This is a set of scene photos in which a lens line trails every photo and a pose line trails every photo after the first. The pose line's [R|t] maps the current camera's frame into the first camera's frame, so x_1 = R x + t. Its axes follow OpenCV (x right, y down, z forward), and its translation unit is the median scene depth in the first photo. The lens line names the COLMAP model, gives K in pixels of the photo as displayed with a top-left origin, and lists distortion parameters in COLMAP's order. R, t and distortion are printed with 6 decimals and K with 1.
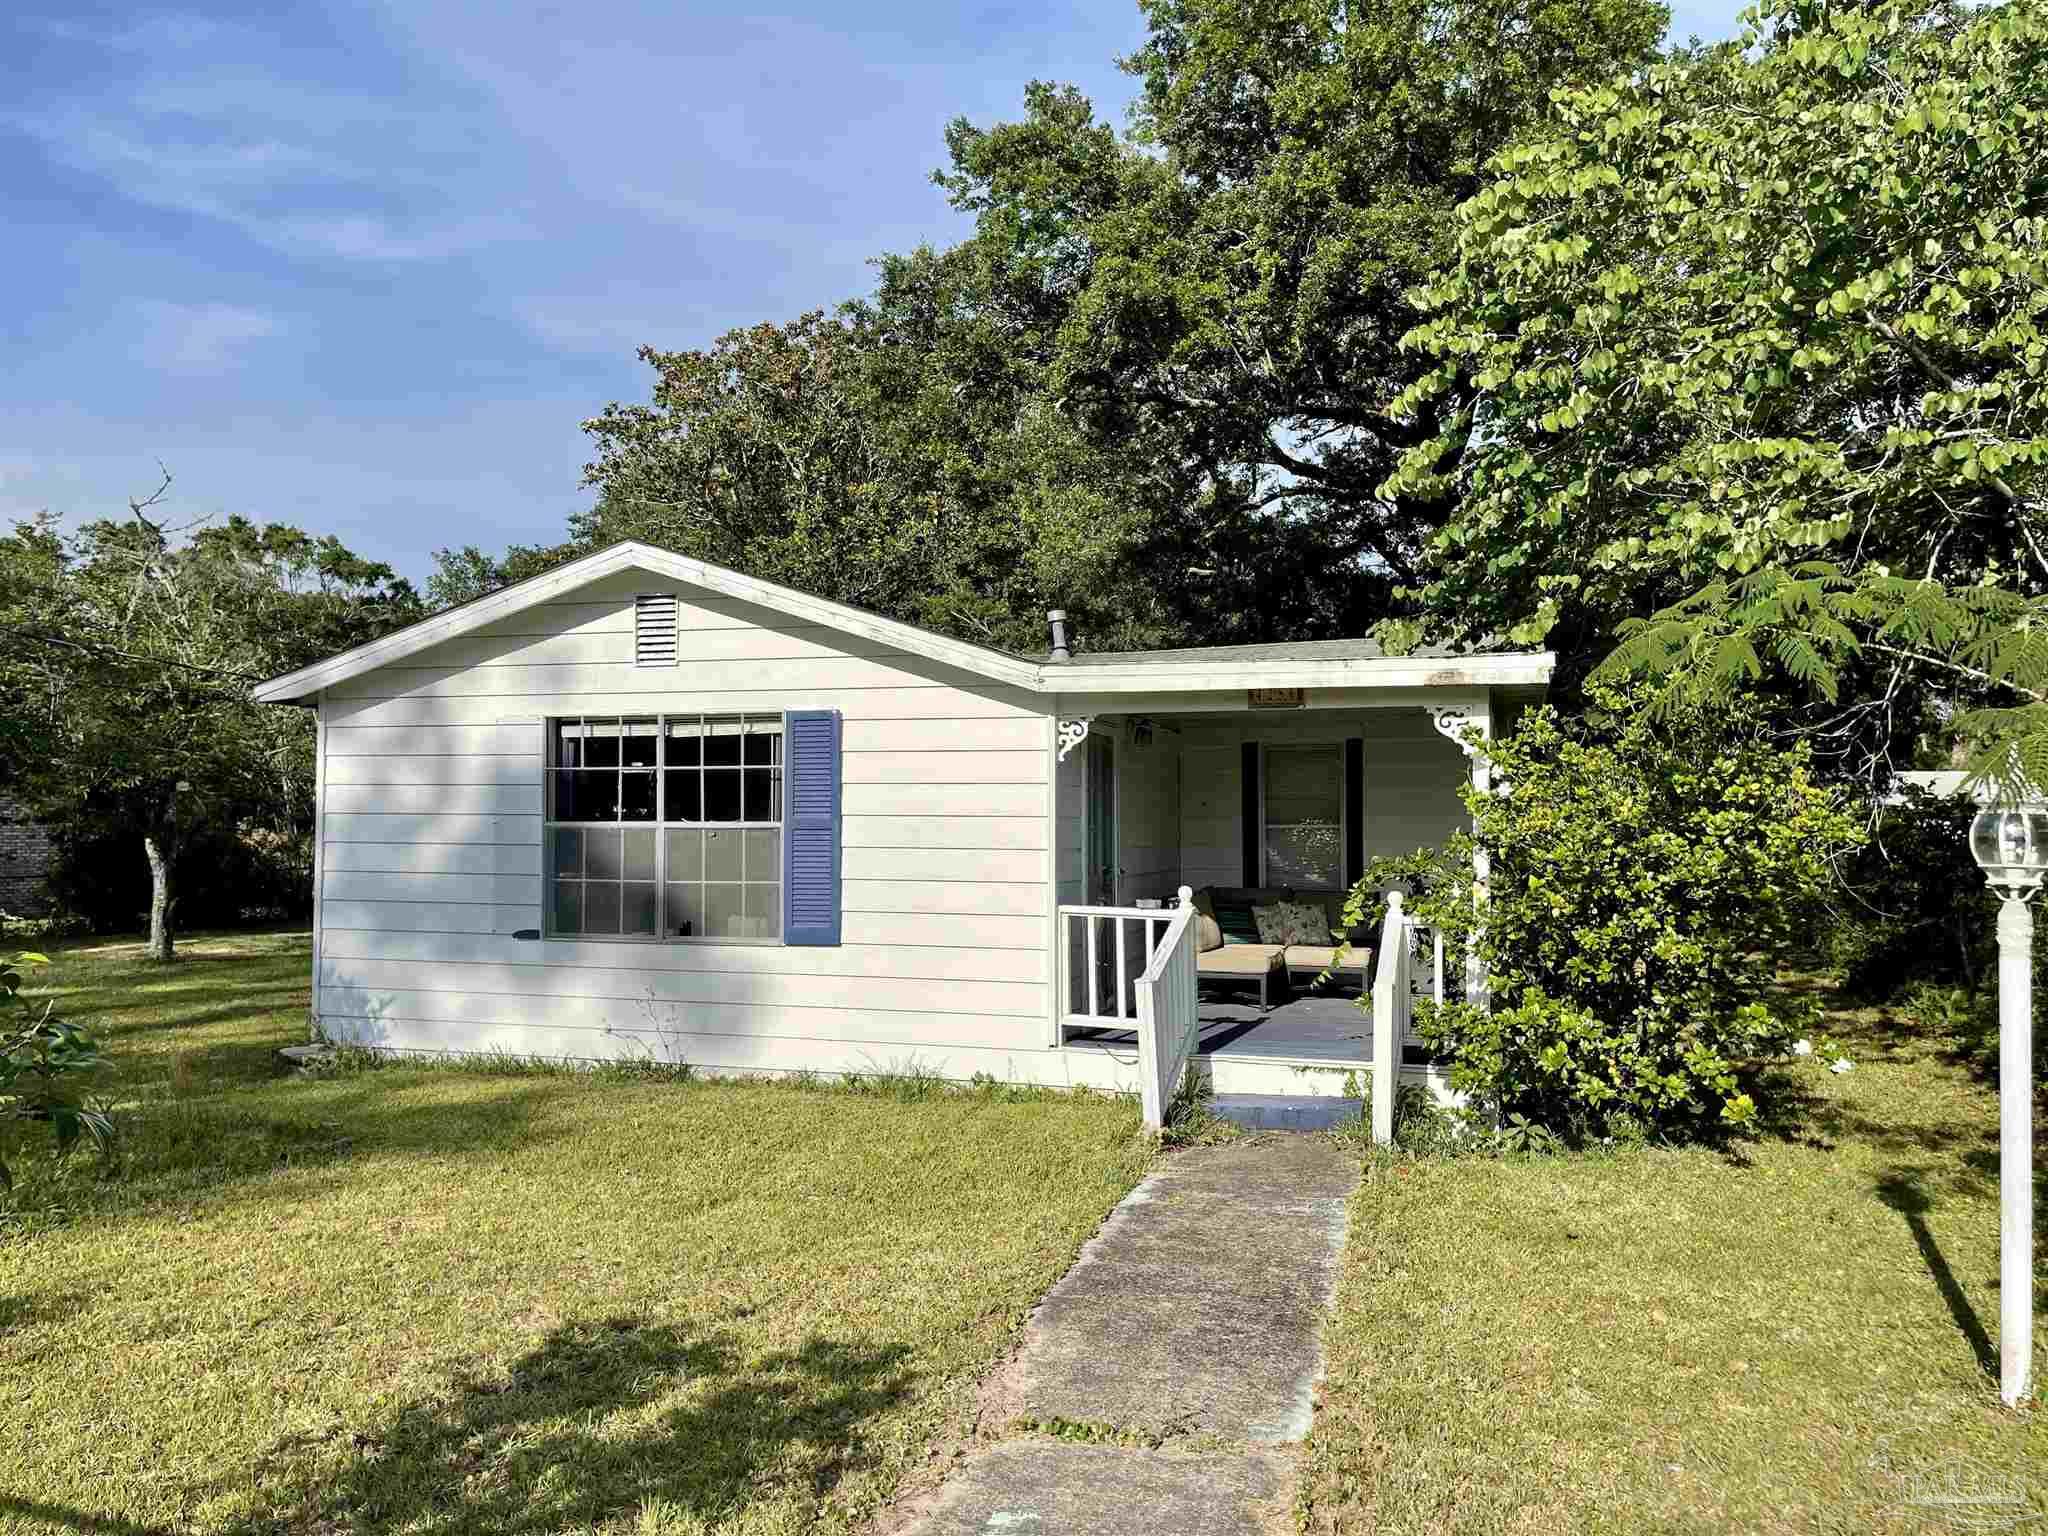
lens RADIAL K [[1563.0, 0, 1021.1], [0, 1563.0, 774.6], [0, 0, 1]] dist [0.071902, -0.092564]
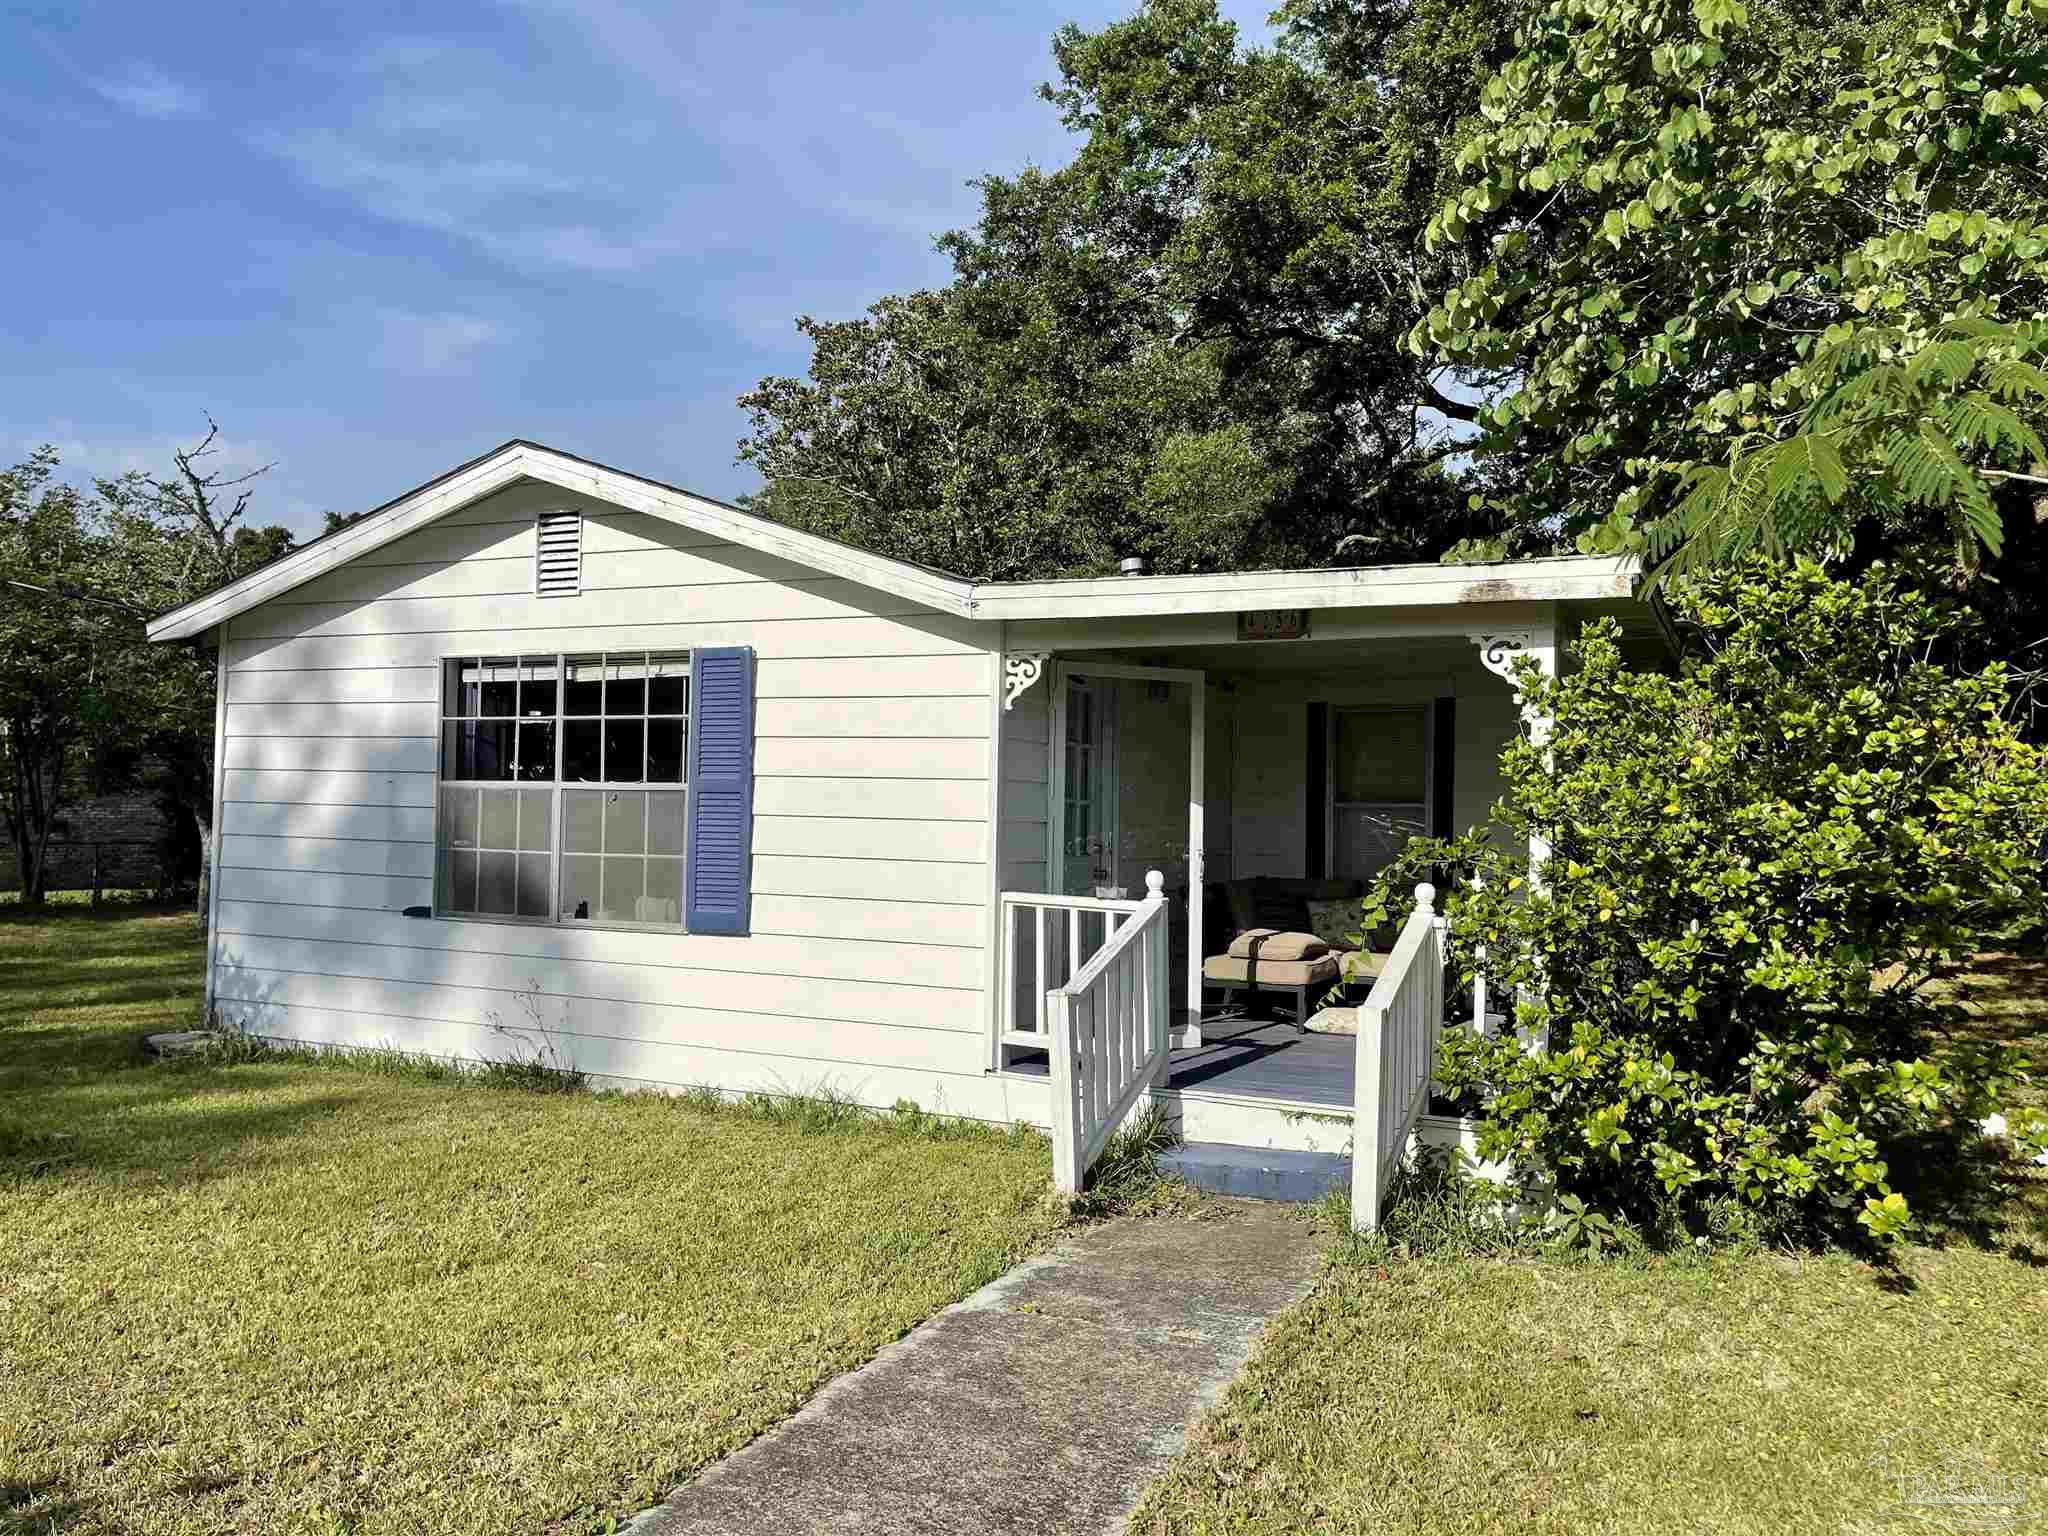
lens RADIAL K [[1563.0, 0, 1012.6], [0, 1563.0, 777.4], [0, 0, 1]] dist [0.071902, -0.092564]
pose [[0.990205, 0.013470, -0.138967, 0.135262], [-0.012558, 0.999893, 0.007444, 0.019398], [0.139052, -0.005626, 0.990269, 0.215549]]
